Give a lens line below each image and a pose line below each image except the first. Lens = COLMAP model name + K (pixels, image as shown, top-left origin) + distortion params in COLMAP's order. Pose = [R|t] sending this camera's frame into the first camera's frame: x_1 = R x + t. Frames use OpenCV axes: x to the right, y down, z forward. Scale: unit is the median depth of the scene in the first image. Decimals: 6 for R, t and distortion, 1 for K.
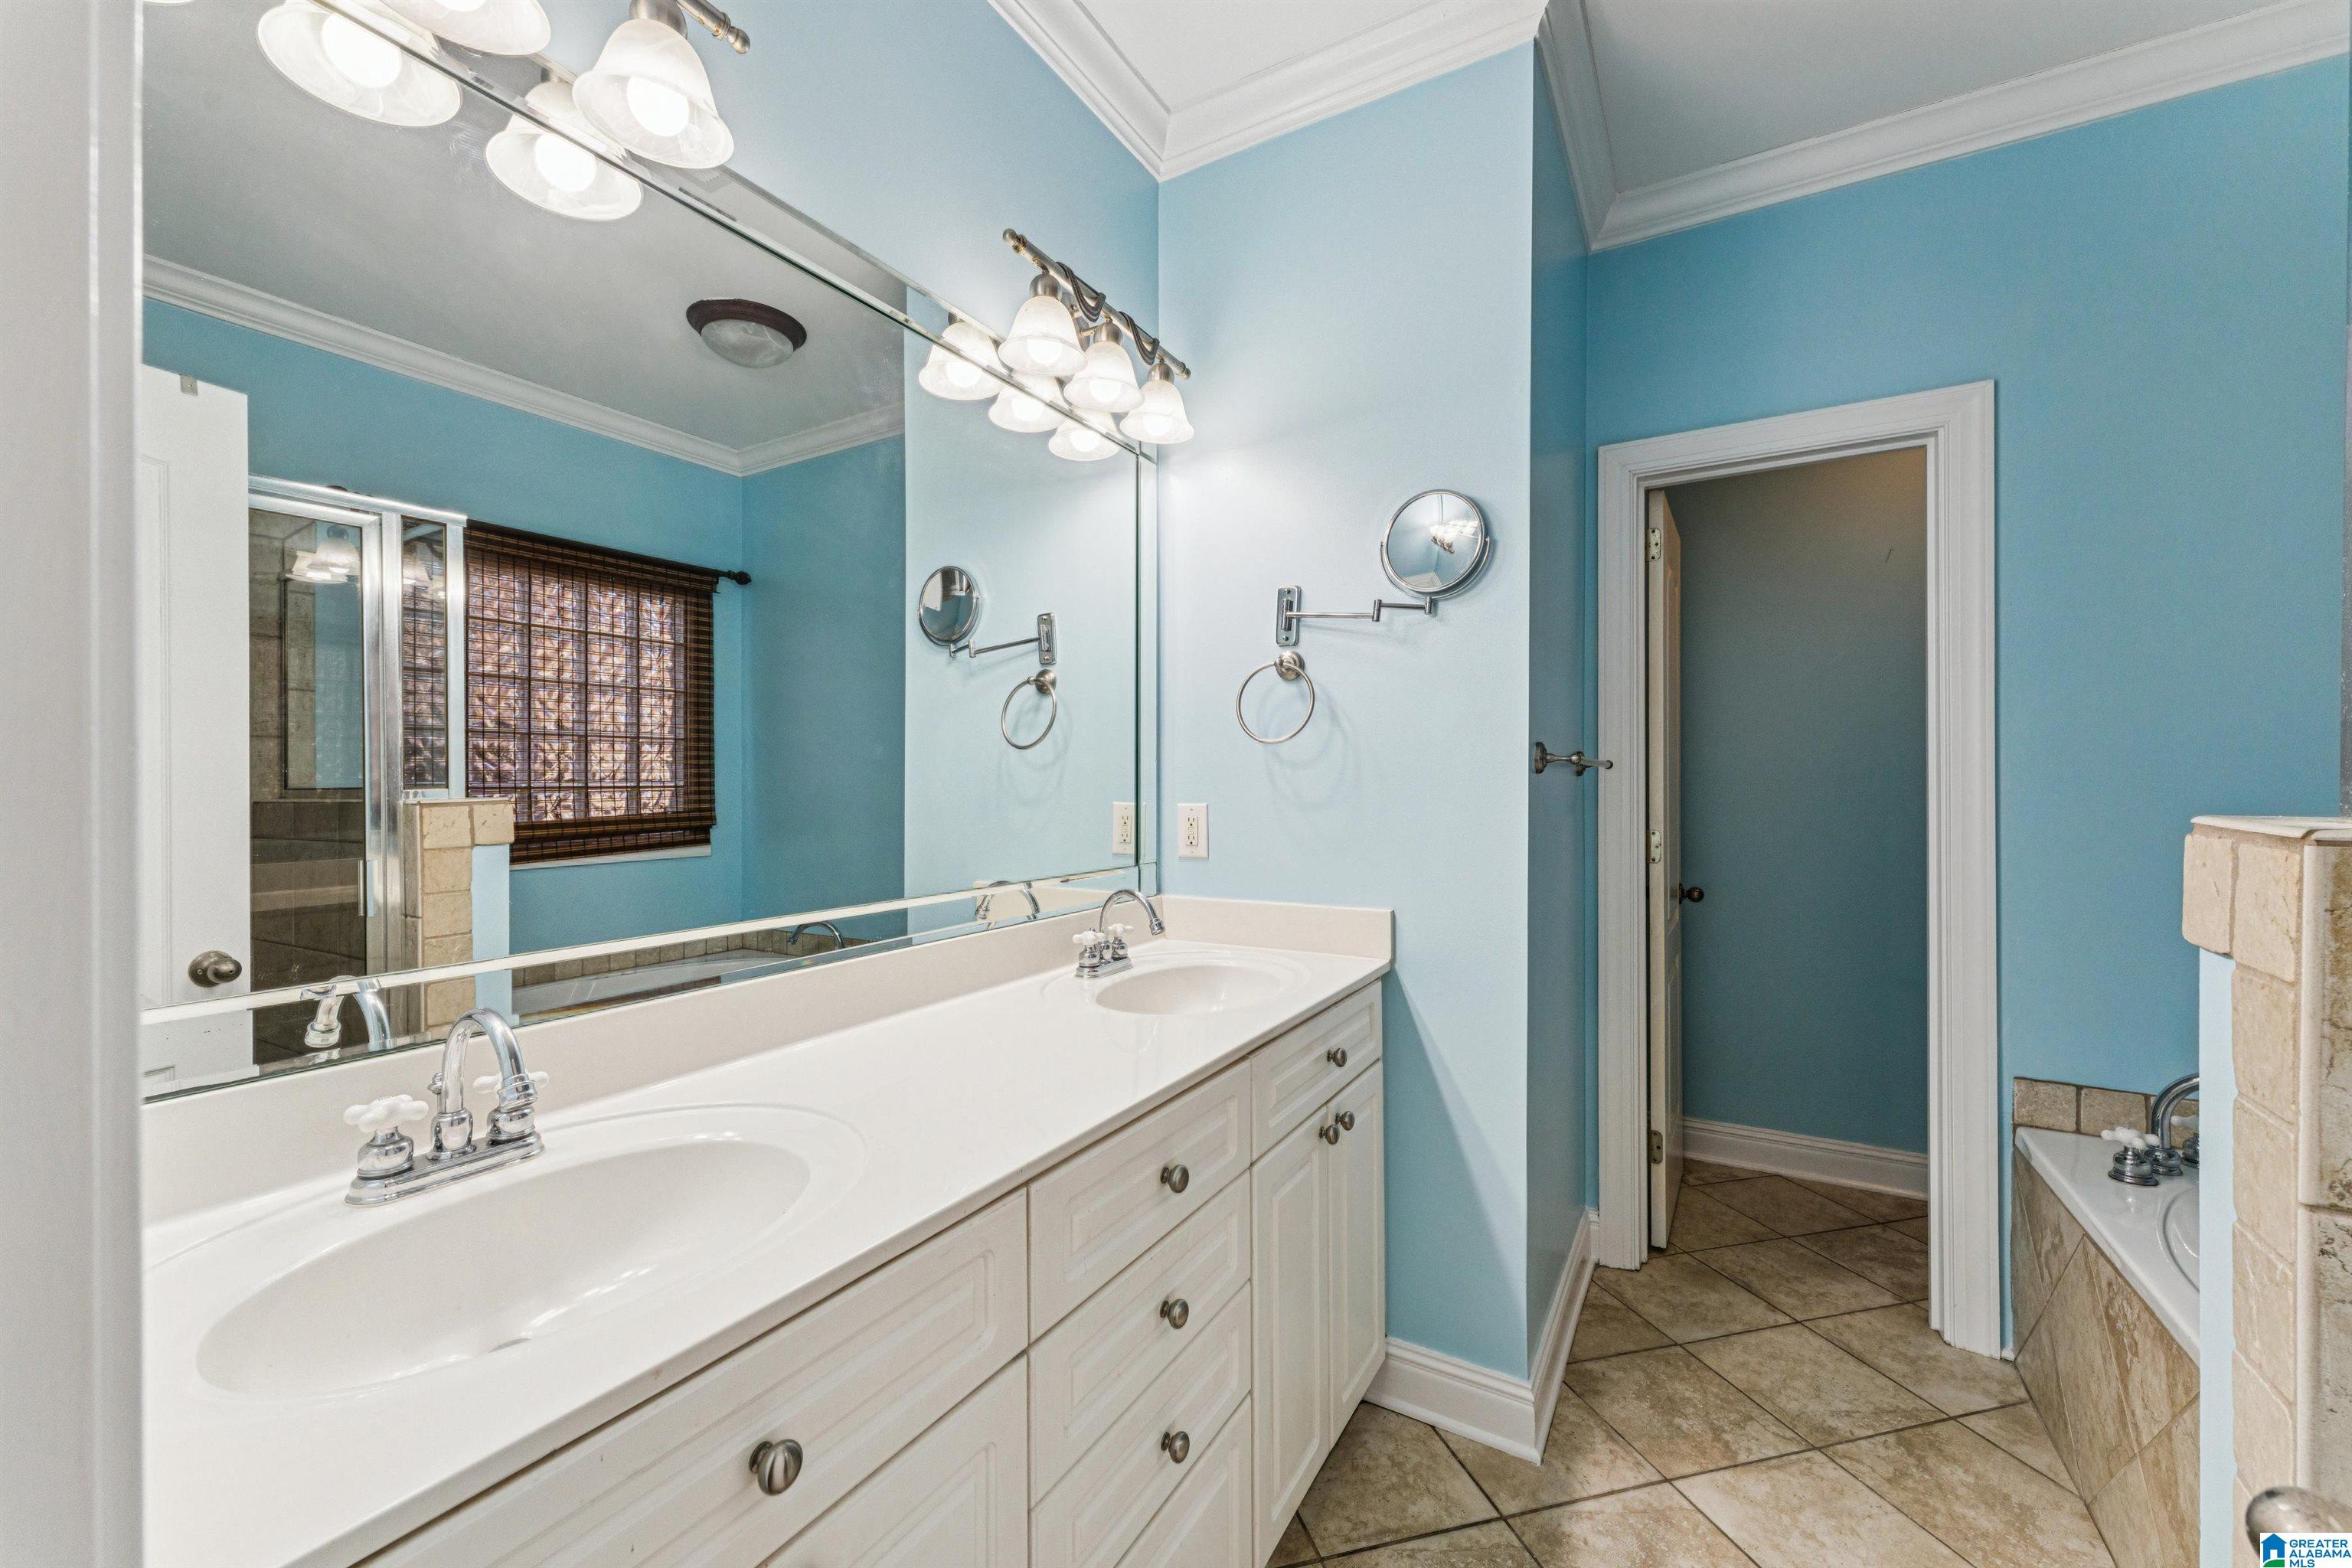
lens RADIAL K [[942.9, 0, 1176.0], [0, 942.9, 784.0], [0, 0, 1]] dist [0.002144, 0.000129]
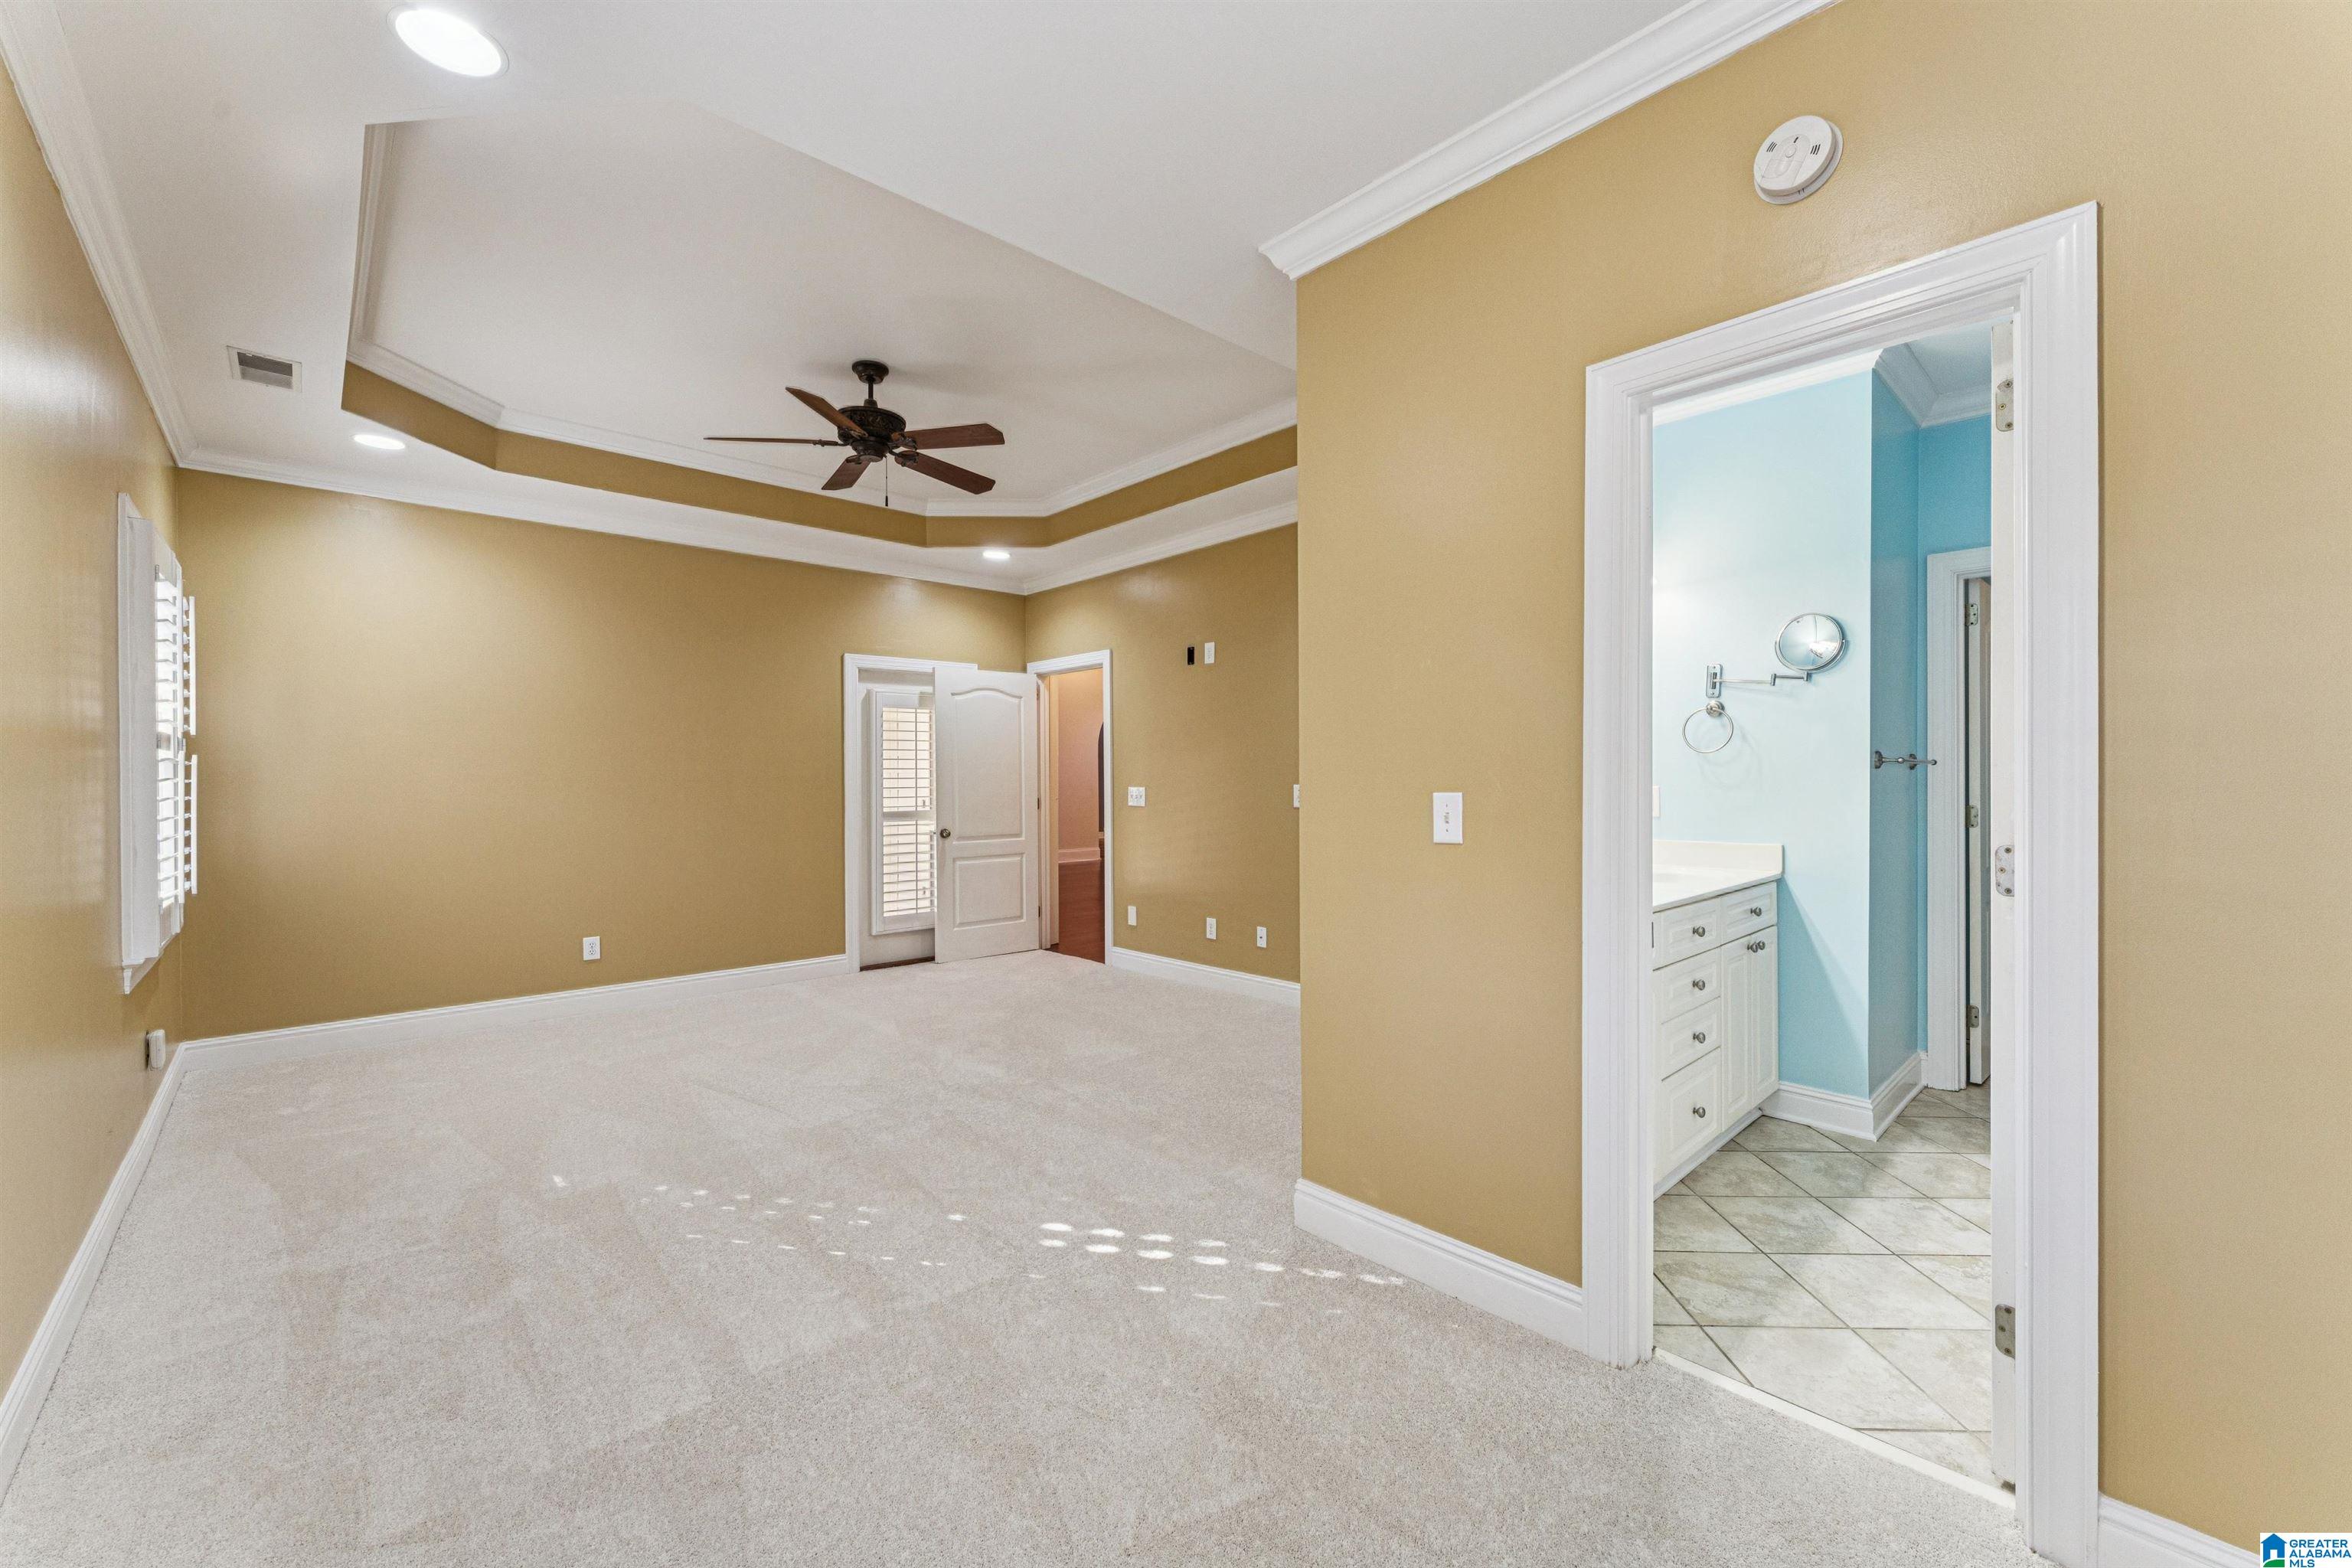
lens RADIAL K [[945.4, 0, 1185.3], [0, 945.4, 786.0], [0, 0, 1]] dist [0.000270, 0.000054]
pose [[0.958621, -0.001742, -0.284679, -0.354213], [0.003229, 0.999983, 0.004756, 0.009291], [0.284666, -0.005479, 0.958611, -1.069162]]
